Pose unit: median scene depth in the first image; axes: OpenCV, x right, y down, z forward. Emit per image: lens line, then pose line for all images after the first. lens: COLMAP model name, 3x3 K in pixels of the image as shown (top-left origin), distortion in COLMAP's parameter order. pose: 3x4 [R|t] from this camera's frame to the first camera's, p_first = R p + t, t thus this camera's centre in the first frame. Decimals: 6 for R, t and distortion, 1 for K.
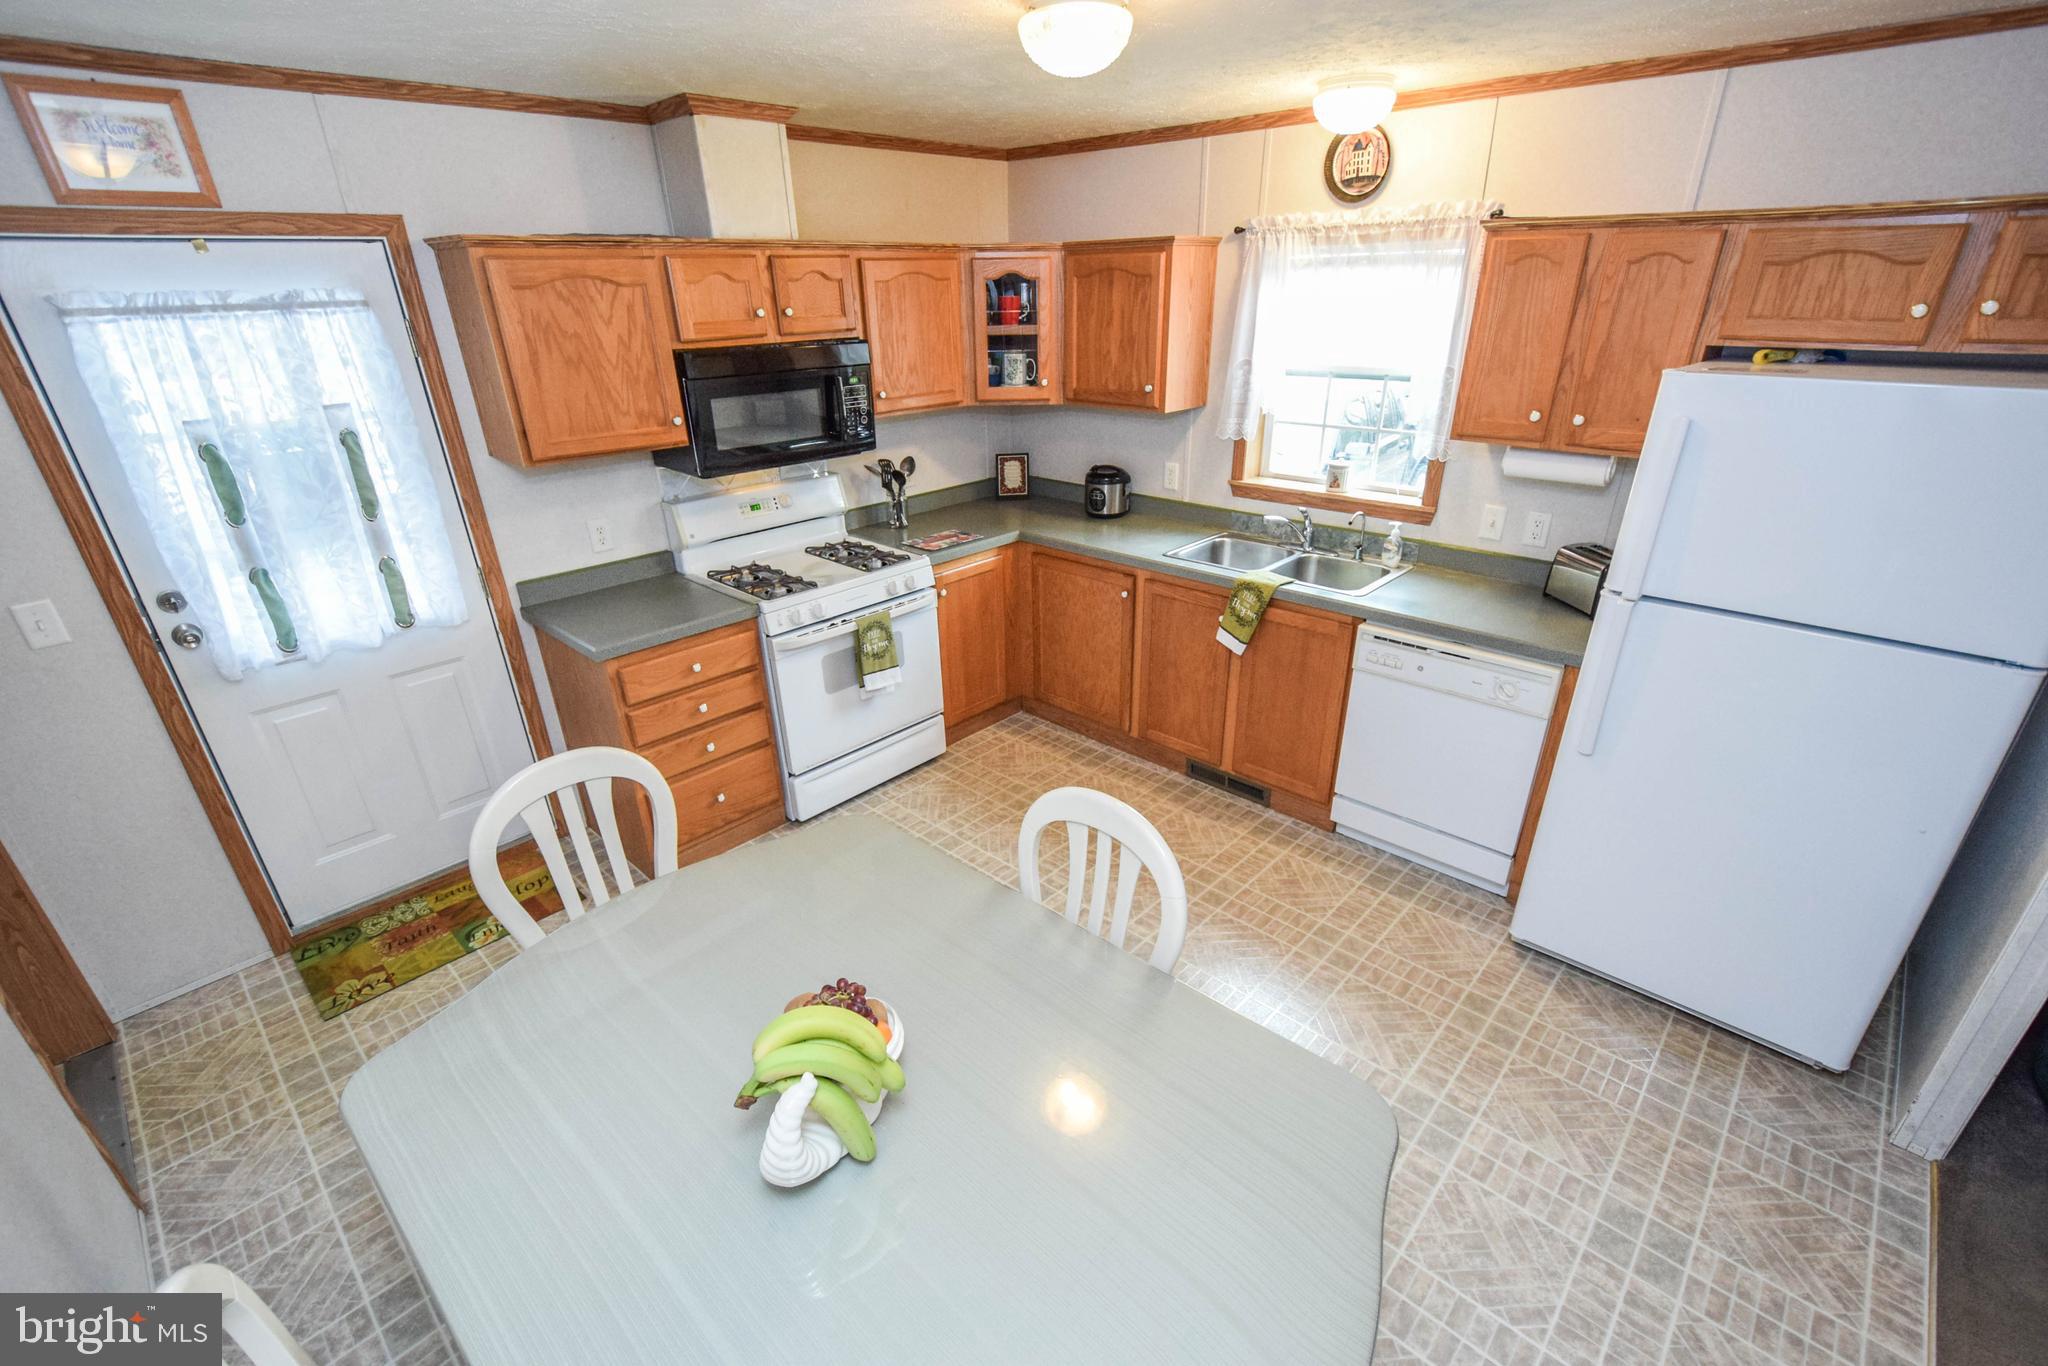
lens RADIAL K [[888.5, 0, 1024.9], [0, 888.5, 704.1], [0, 0, 1]] dist [0.016941, -0.012742]
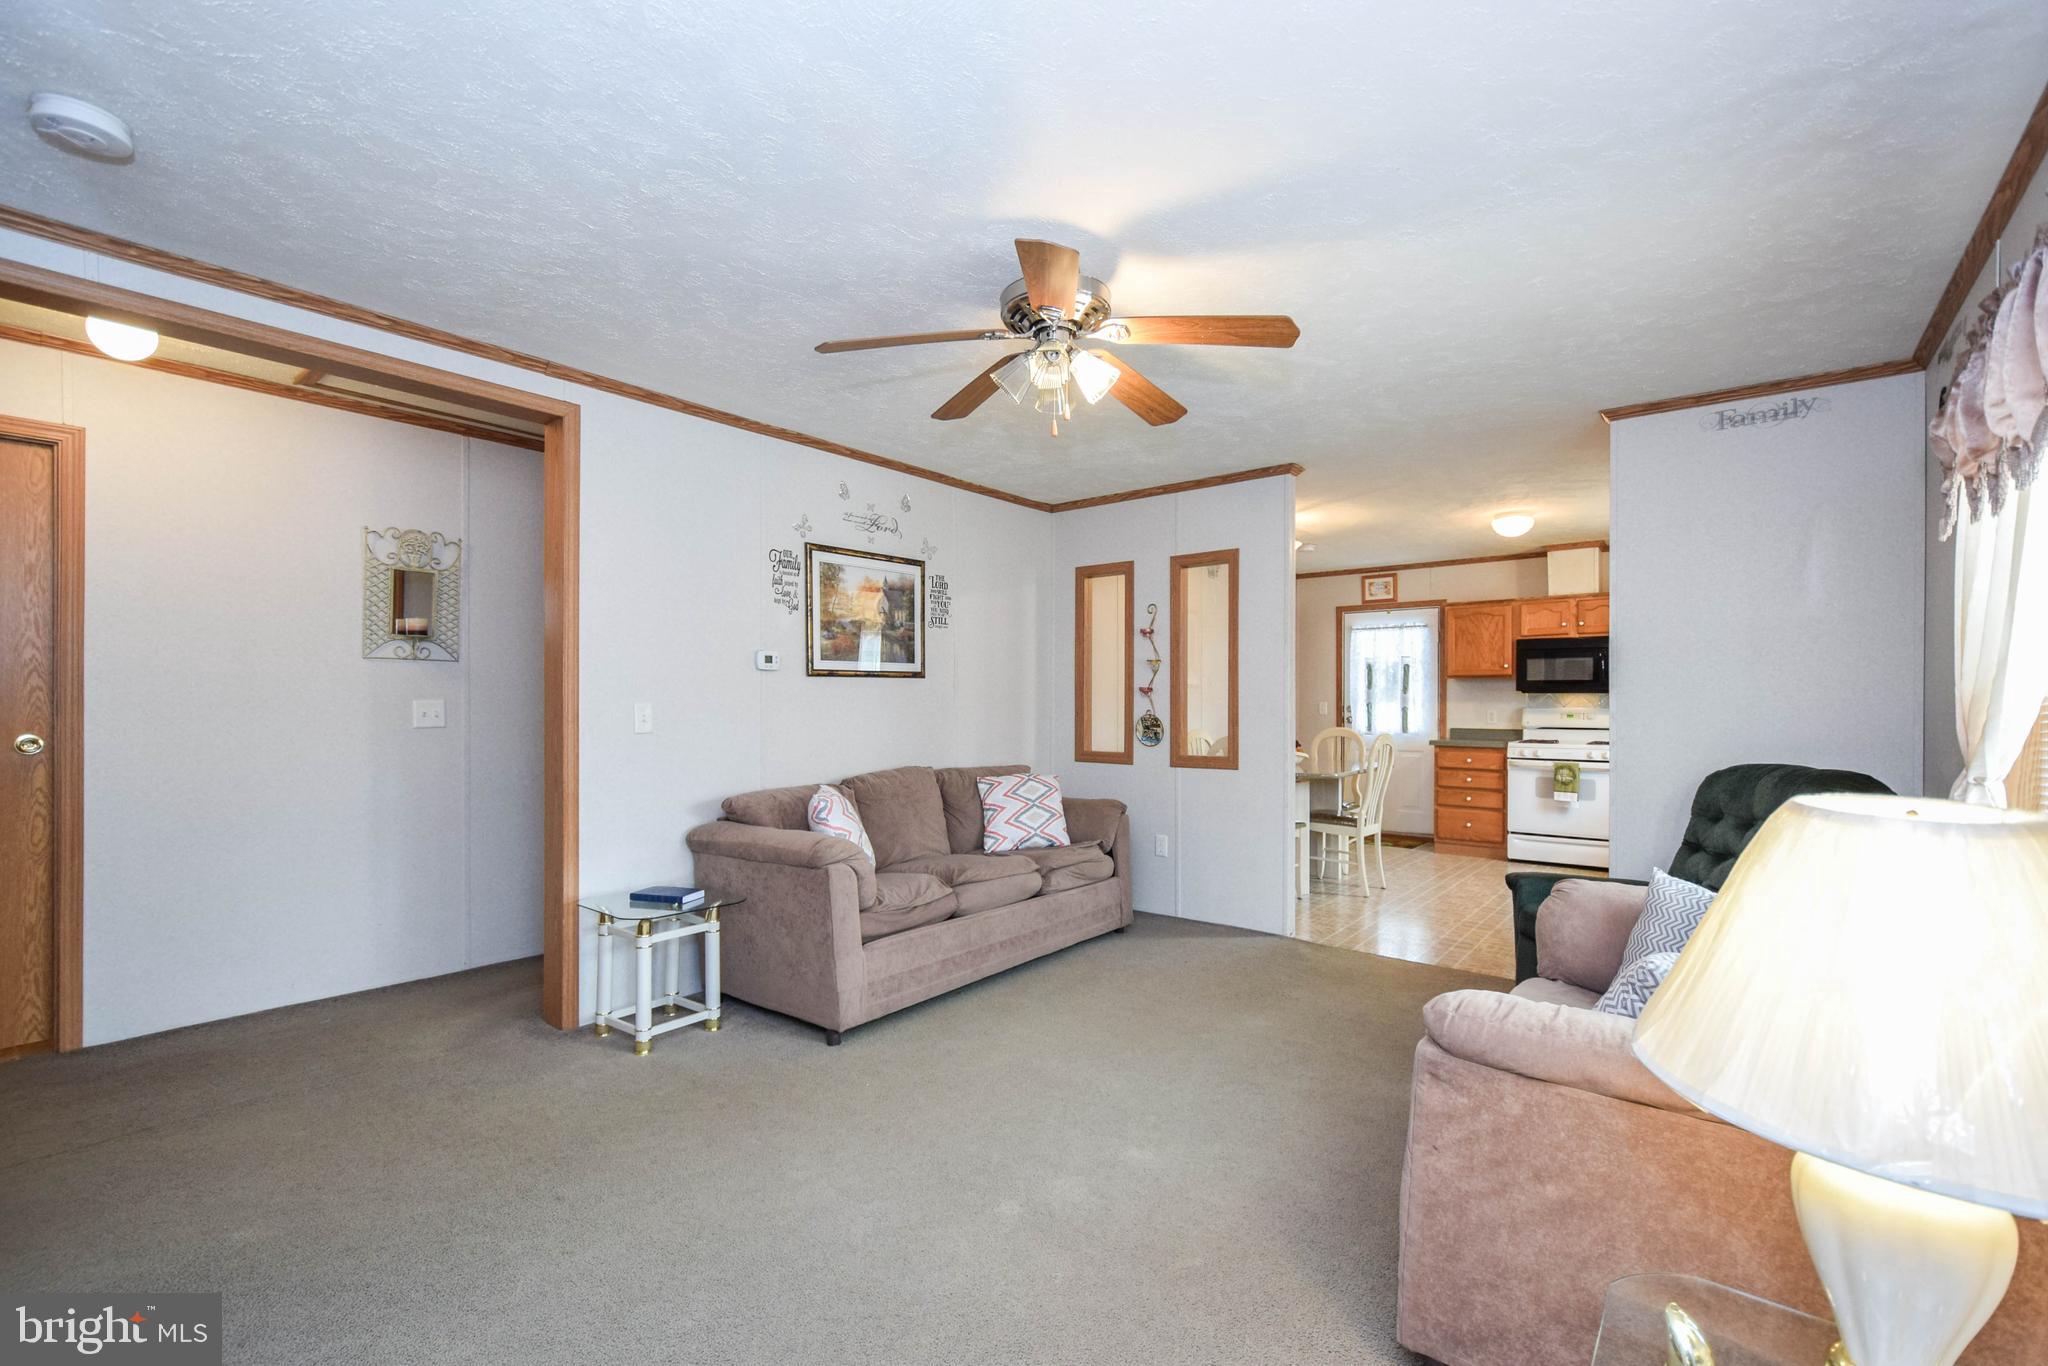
lens RADIAL K [[888.5, 0, 1024.9], [0, 888.5, 704.1], [0, 0, 1]] dist [0.016941, -0.012742]
pose [[0.074198, 0.024794, -0.996935, 1.757517], [-0.430585, 0.902499, -0.009601, 0.328205], [0.899495, 0.429978, 0.077639, -0.285655]]
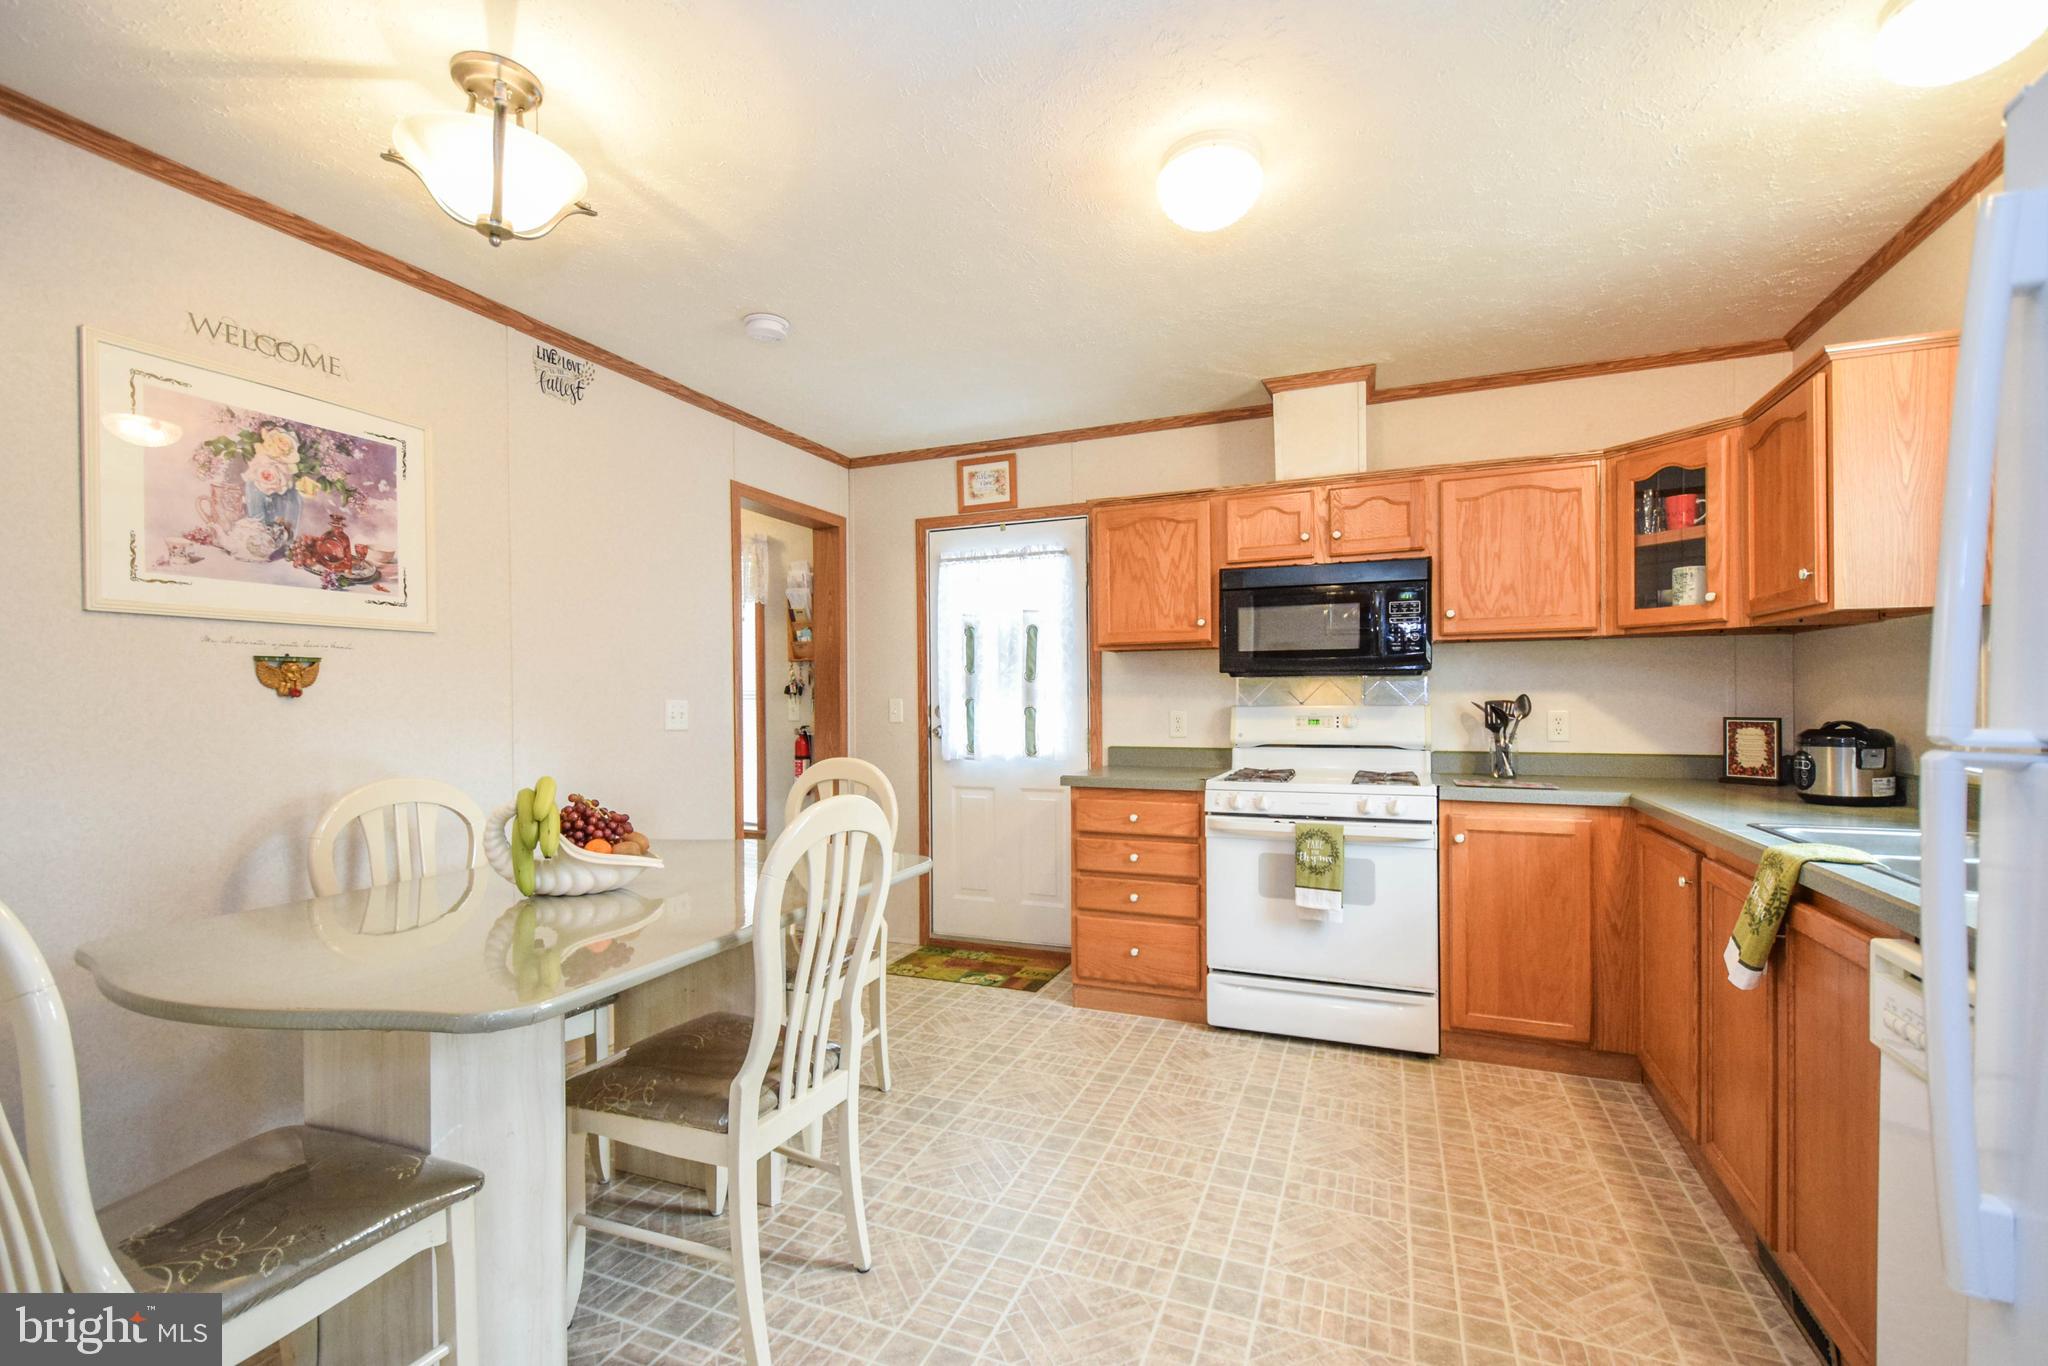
lens RADIAL K [[888.5, 0, 1024.9], [0, 888.5, 704.1], [0, 0, 1]] dist [0.016941, -0.012742]
pose [[0.357386, 0.020265, -0.933737, 0.585654], [-0.401310, 0.906097, -0.133936, 0.032556], [0.843342, 0.422585, 0.331959, 0.414646]]
